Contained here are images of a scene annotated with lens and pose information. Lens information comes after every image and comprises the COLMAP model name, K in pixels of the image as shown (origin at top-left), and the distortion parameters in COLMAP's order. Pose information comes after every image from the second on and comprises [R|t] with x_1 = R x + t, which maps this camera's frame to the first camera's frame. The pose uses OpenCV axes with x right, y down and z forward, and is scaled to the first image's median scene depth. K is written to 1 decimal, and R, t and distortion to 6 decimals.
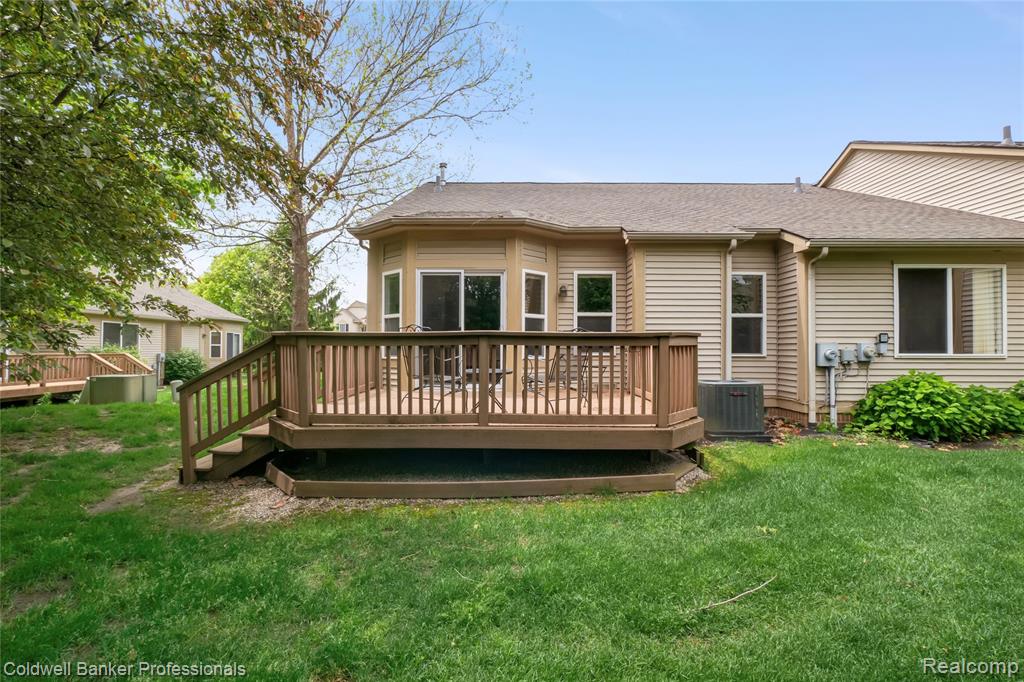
lens RADIAL K [[422.1, 0, 495.0], [0, 422.1, 341.9], [0, 0, 1]] dist [-0.002915, -0.000263]
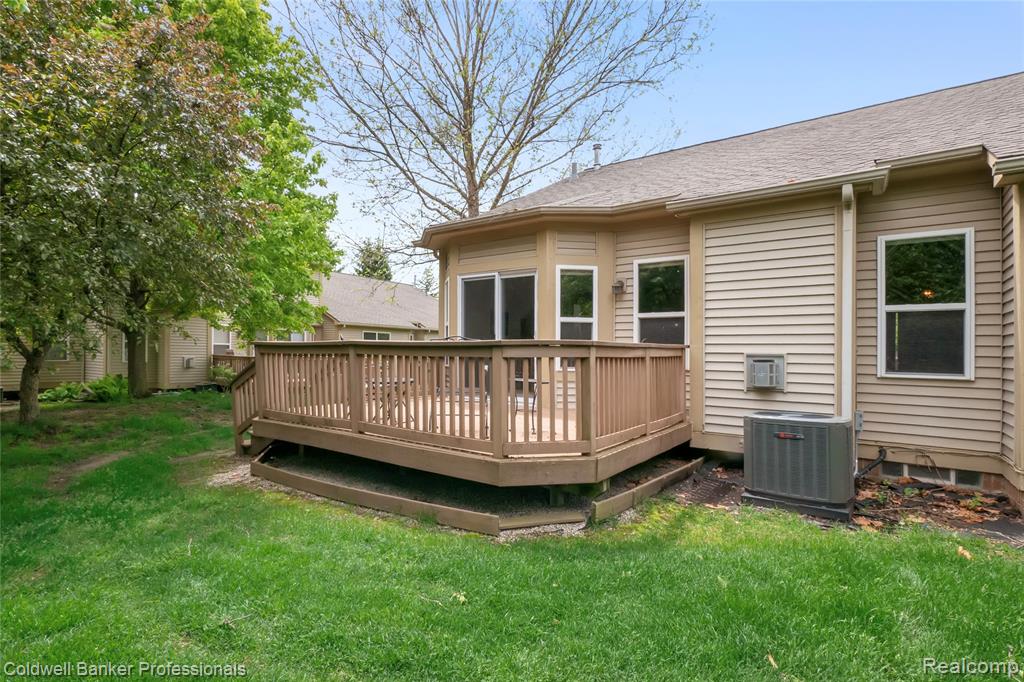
lens RADIAL K [[490.4, 0, 513.8], [0, 490.4, 346.0], [0, 0, 1]] dist [-0.010974, 0.000262]
pose [[0.818323, 0.000330, -0.574758, 0.566294], [-0.005110, 0.999964, -0.006701, -0.003088], [0.574736, 0.008420, 0.818296, 0.145351]]
